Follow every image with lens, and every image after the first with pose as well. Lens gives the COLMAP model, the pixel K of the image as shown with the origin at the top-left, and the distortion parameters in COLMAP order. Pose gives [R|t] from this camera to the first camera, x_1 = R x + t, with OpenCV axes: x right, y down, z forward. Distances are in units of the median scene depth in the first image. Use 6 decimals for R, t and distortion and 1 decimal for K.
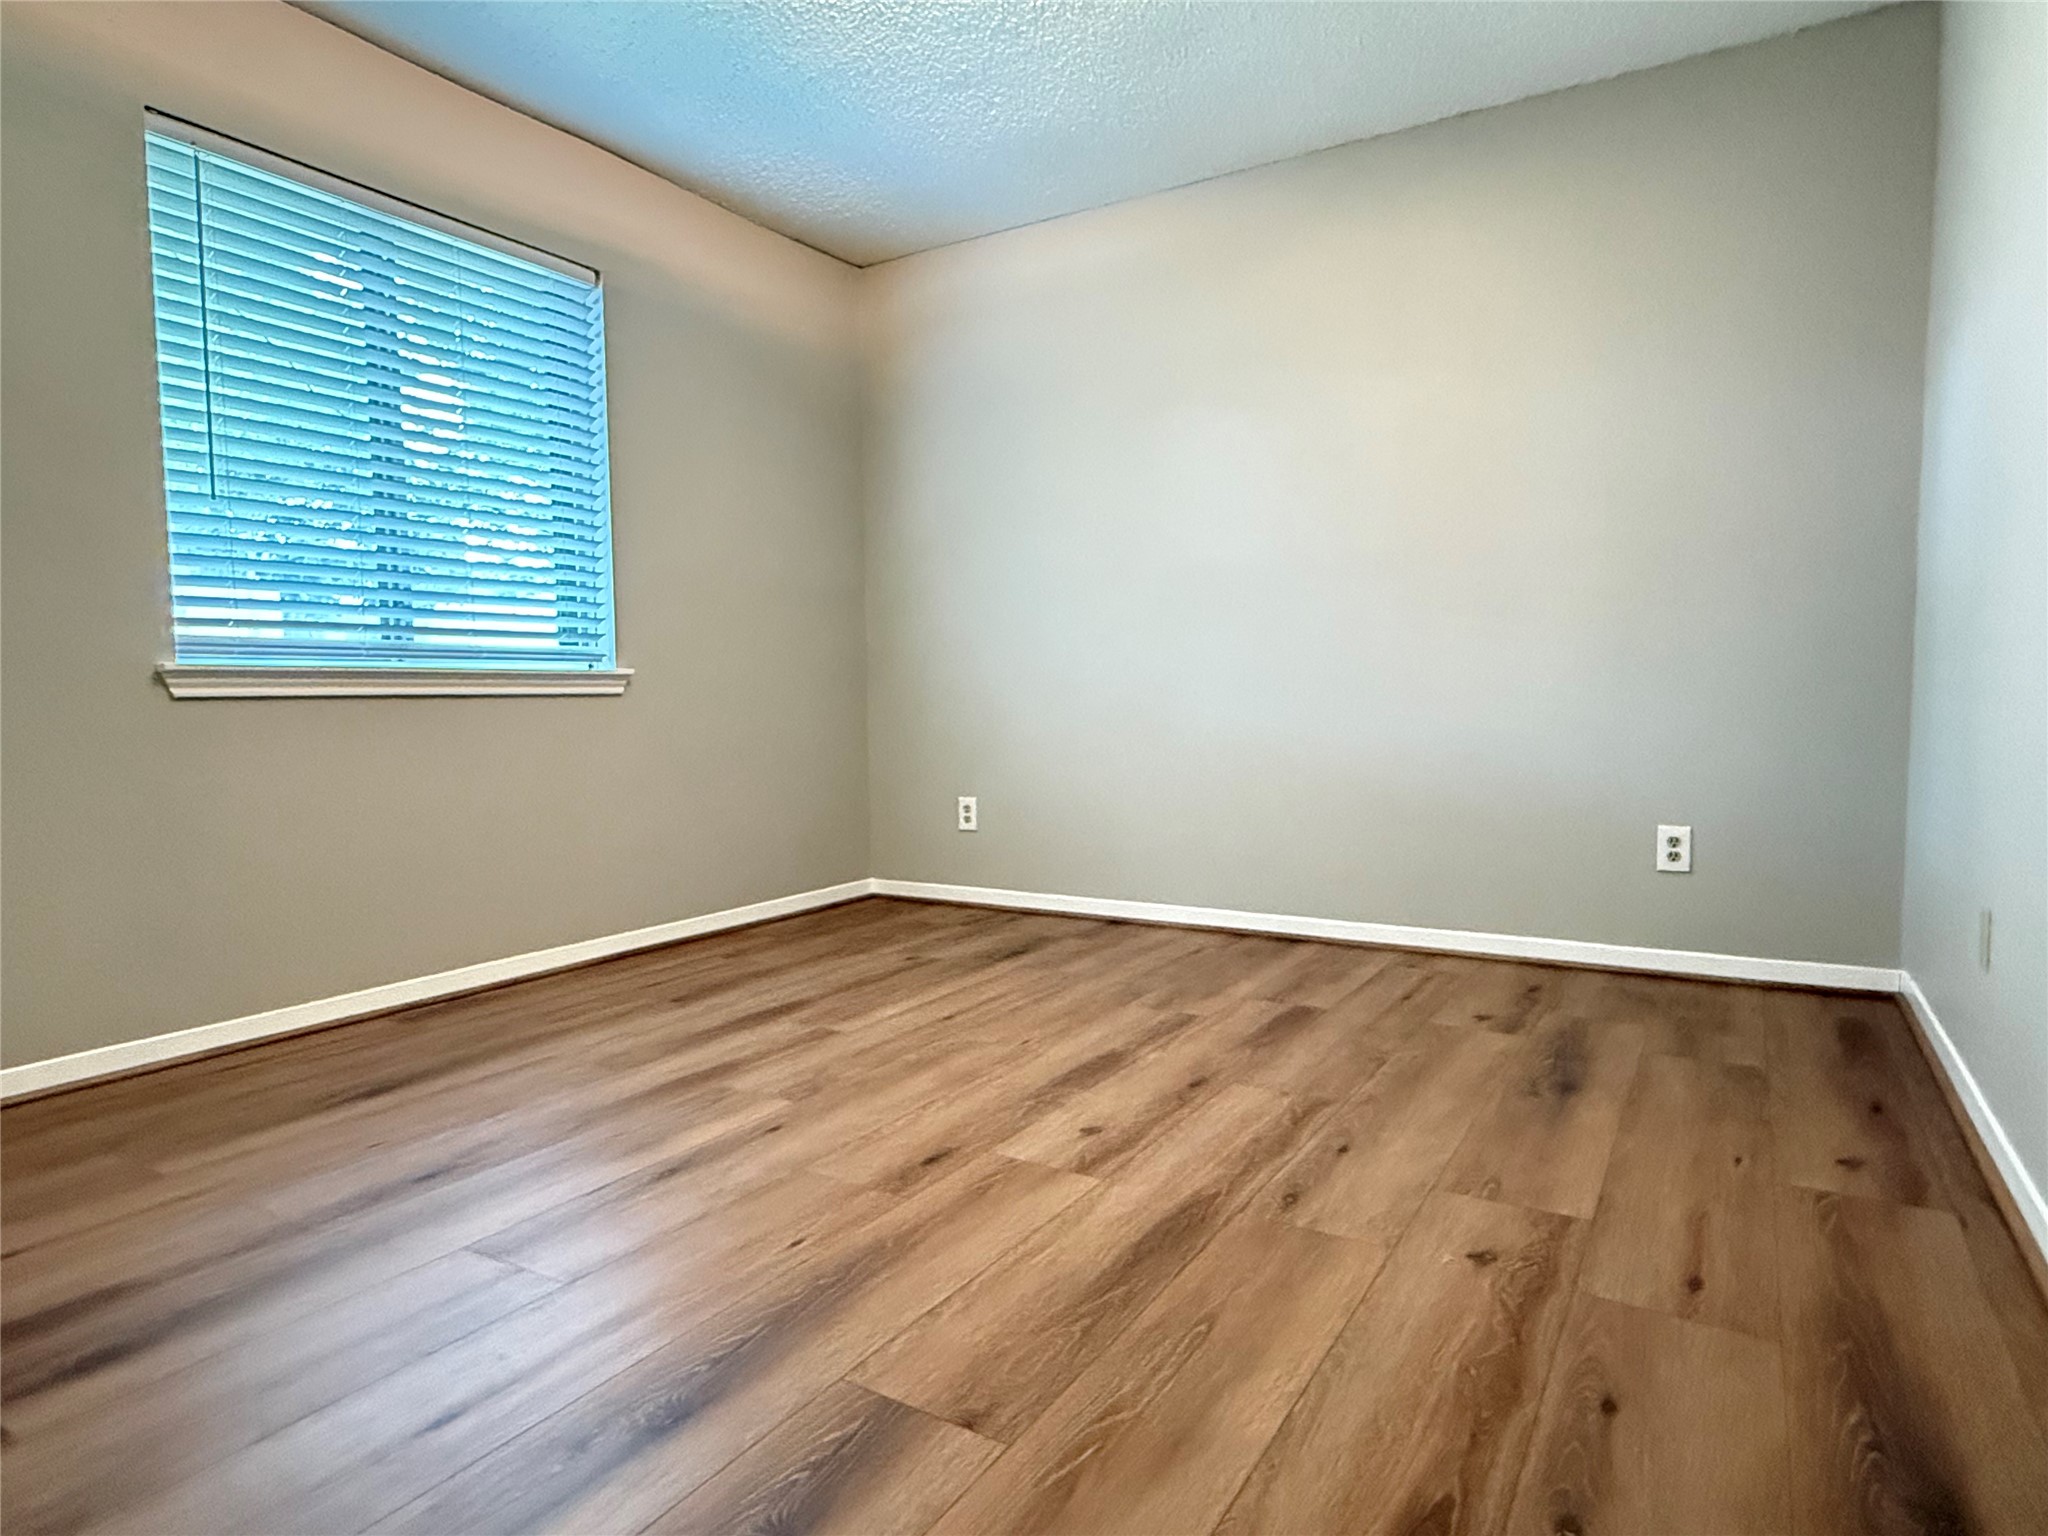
lens RADIAL K [[1224.8, 0, 1024.0], [0, 1224.8, 768.0], [0, 0, 1]] dist [0.005336, -0.001937]
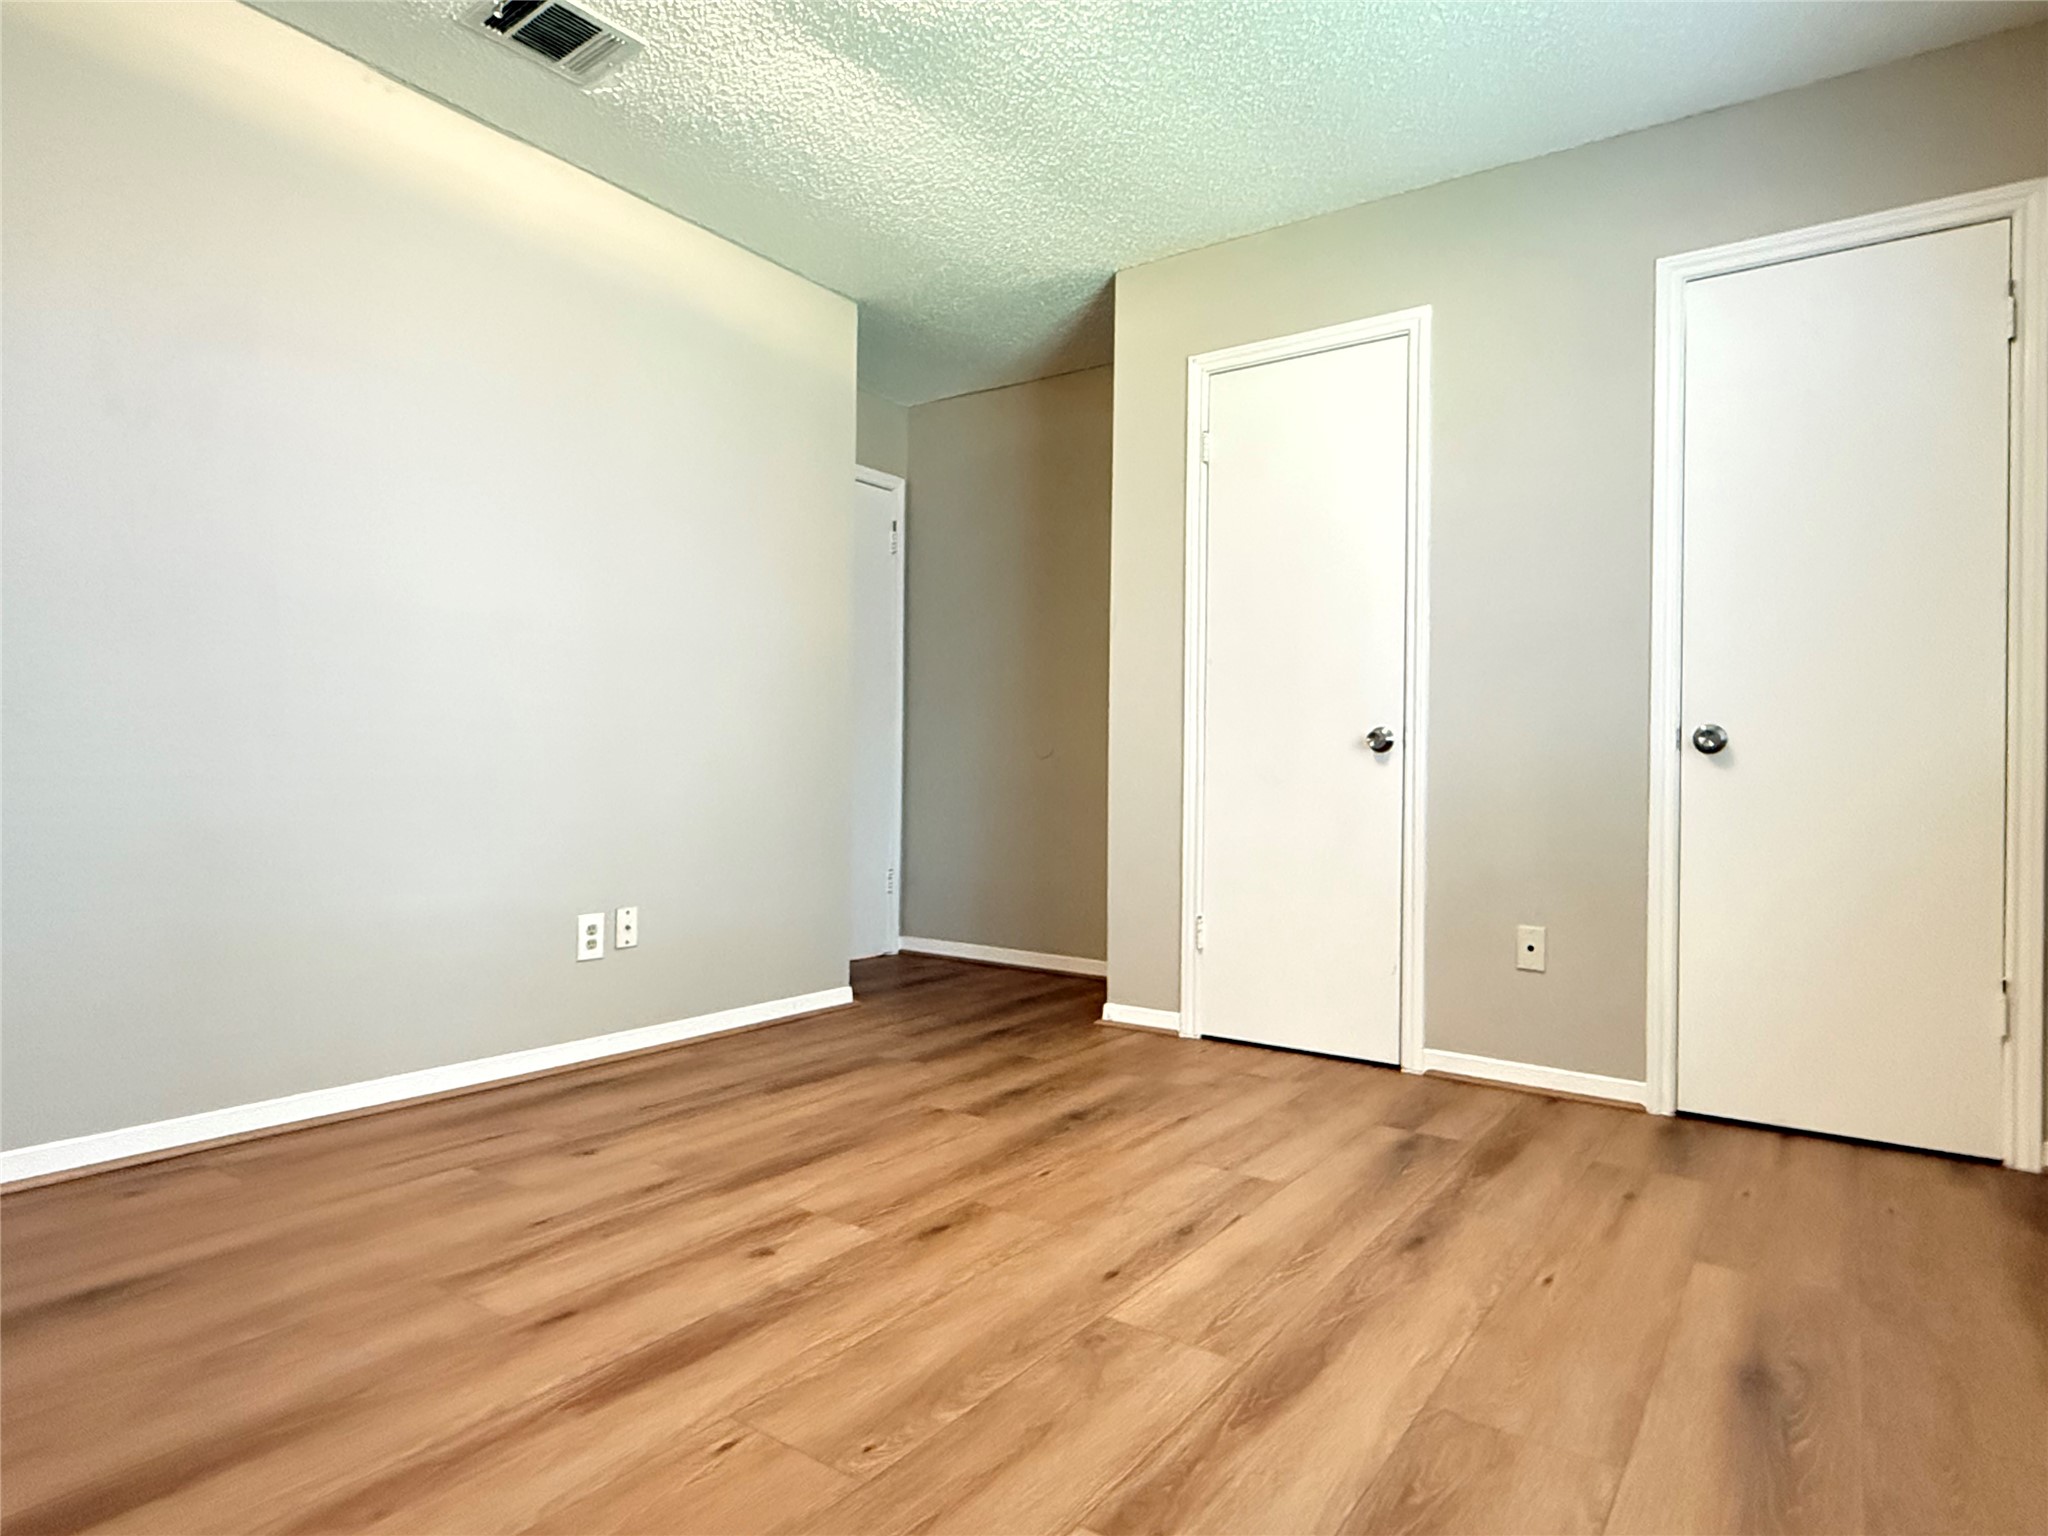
lens RADIAL K [[1224.8, 0, 1024.0], [0, 1224.8, 768.0], [0, 0, 1]] dist [0.005336, -0.001937]
pose [[-0.998084, 0.001733, 0.061857, -0.211782], [0.004391, 0.999071, 0.042862, -0.115534], [-0.061725, 0.043052, -0.997164, 2.011685]]
